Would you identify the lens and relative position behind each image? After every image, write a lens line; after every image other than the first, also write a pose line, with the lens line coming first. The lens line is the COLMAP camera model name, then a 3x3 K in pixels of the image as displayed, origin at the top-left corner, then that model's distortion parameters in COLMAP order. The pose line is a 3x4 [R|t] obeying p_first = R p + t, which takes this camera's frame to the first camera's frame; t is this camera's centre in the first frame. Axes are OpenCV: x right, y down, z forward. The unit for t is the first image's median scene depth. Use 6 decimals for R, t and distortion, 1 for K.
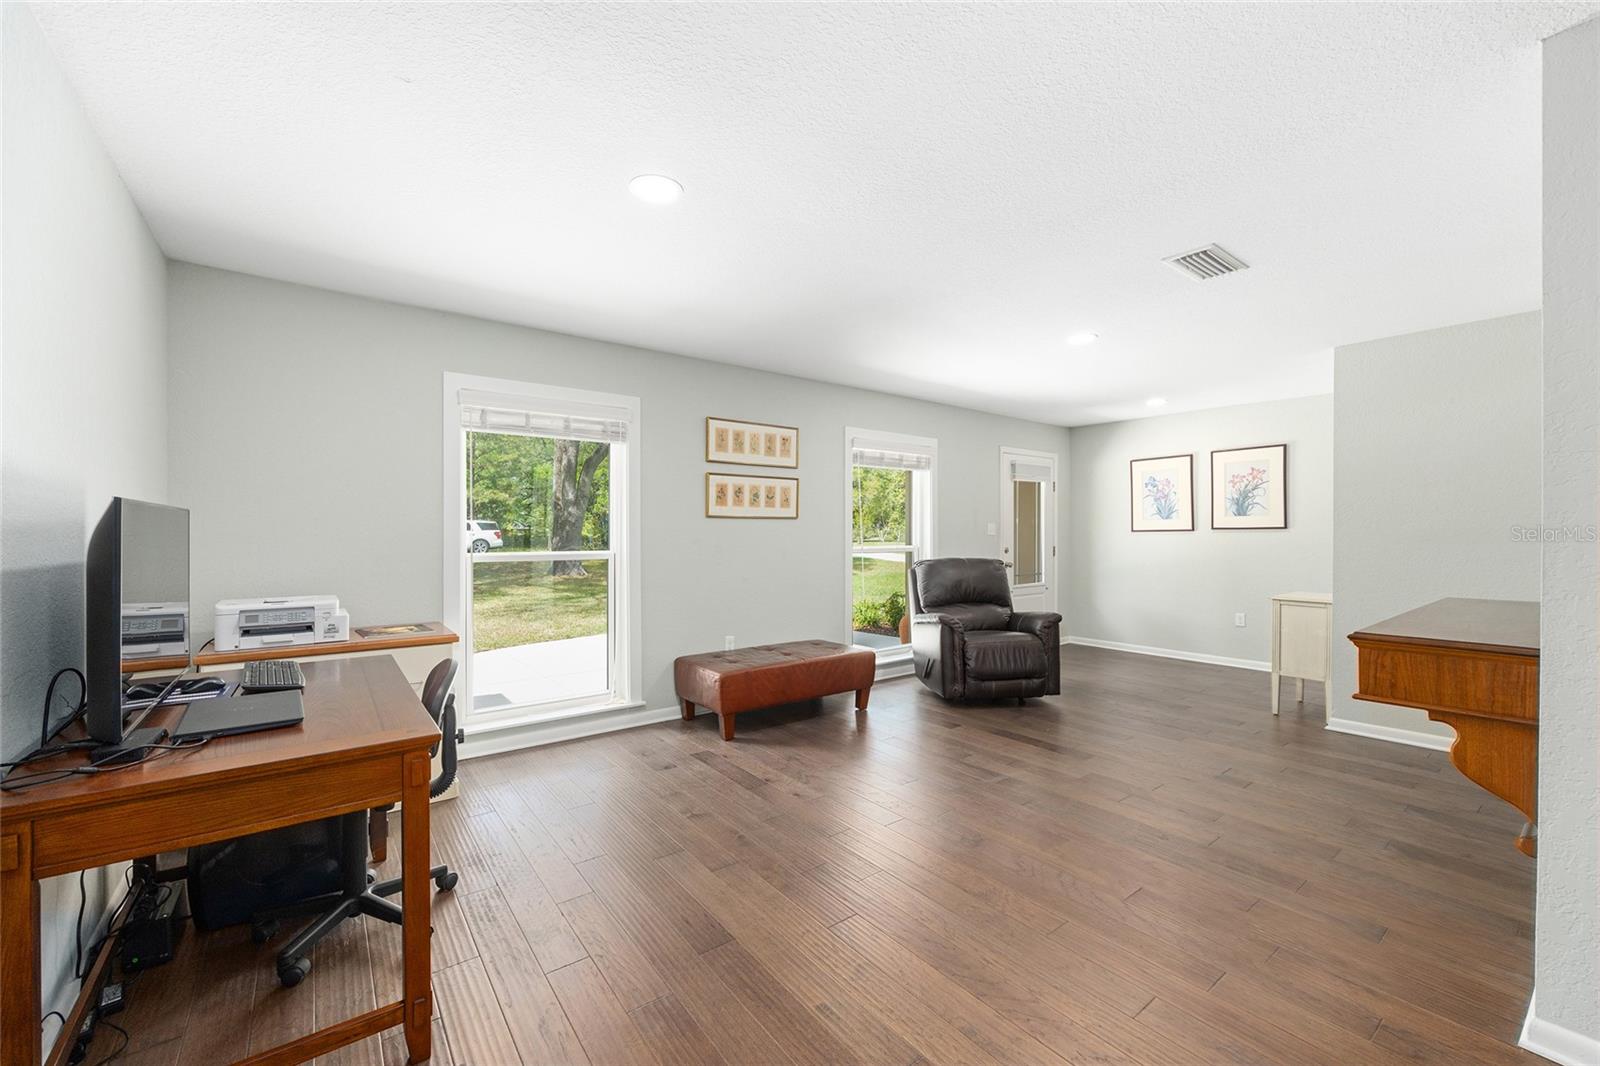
lens RADIAL K [[647.3, 0, 800.2], [0, 647.3, 531.5], [0, 0, 1]] dist [0.000421, 0.000243]
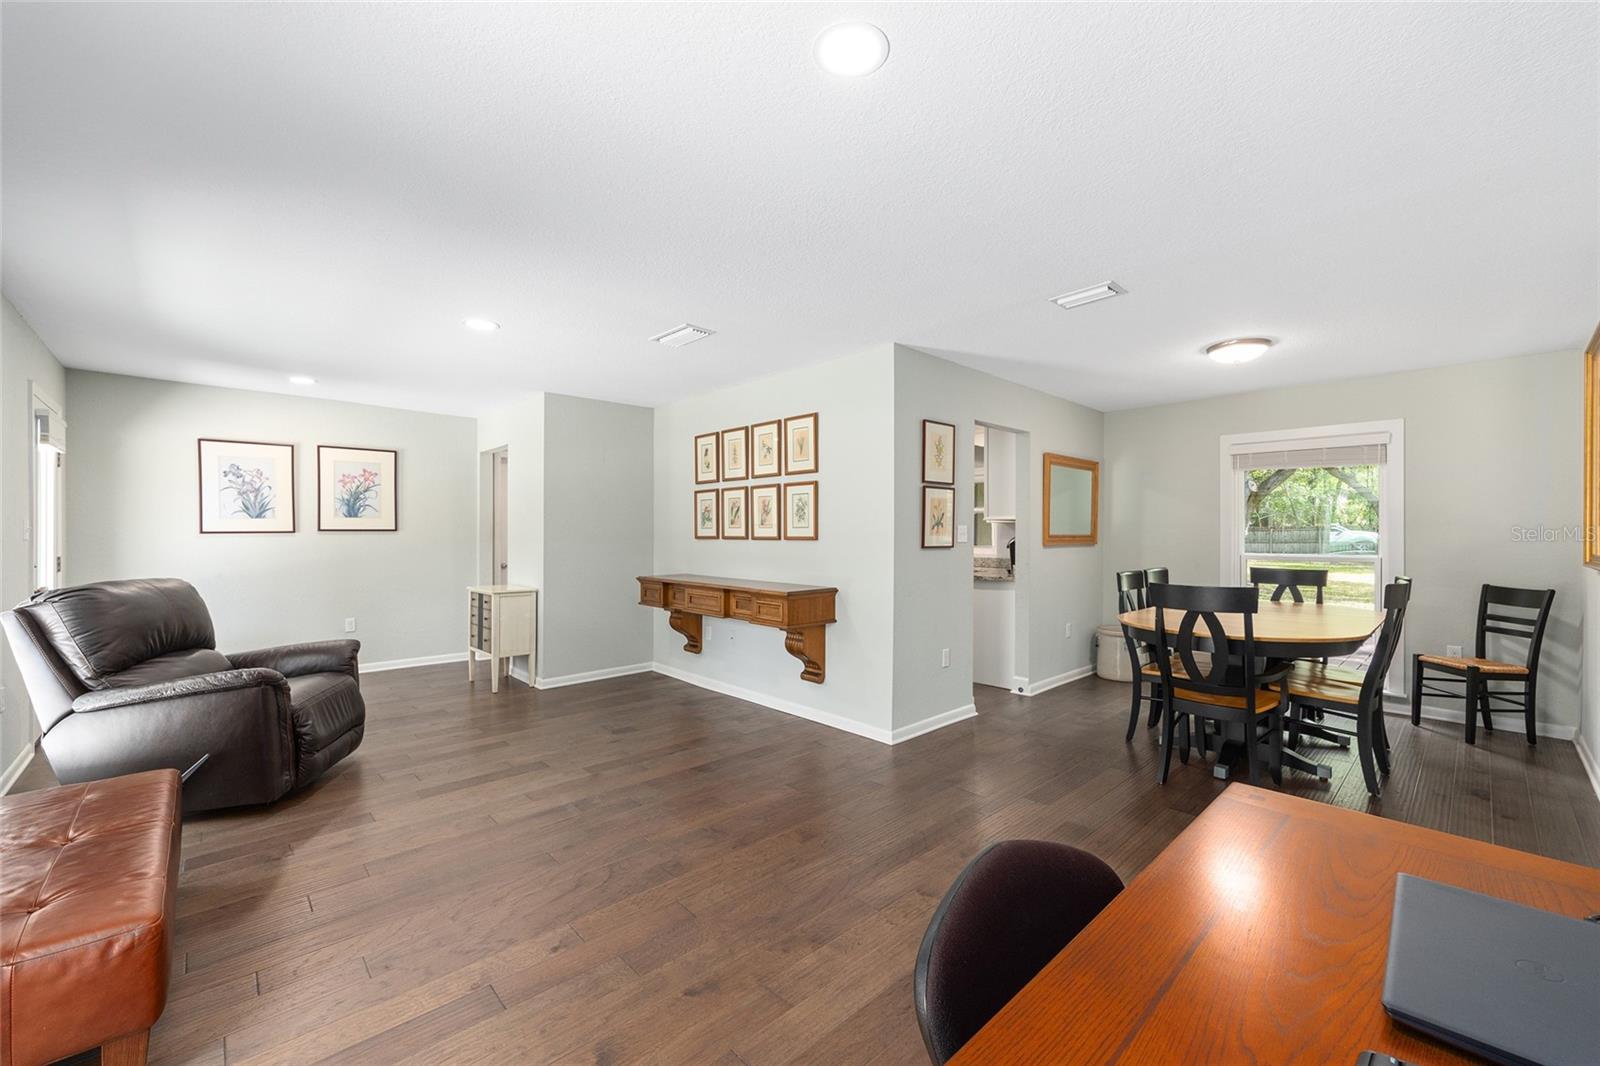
lens RADIAL K [[642.2, 0, 799.3], [0, 642.2, 535.3], [0, 0, 1]] dist [0.002116, 0.000620]
pose [[-0.105331, -0.001967, 0.994435, -0.436097], [-0.005262, 0.999985, 0.001420, -0.002864], [-0.994423, -0.005083, -0.105340, 0.546337]]
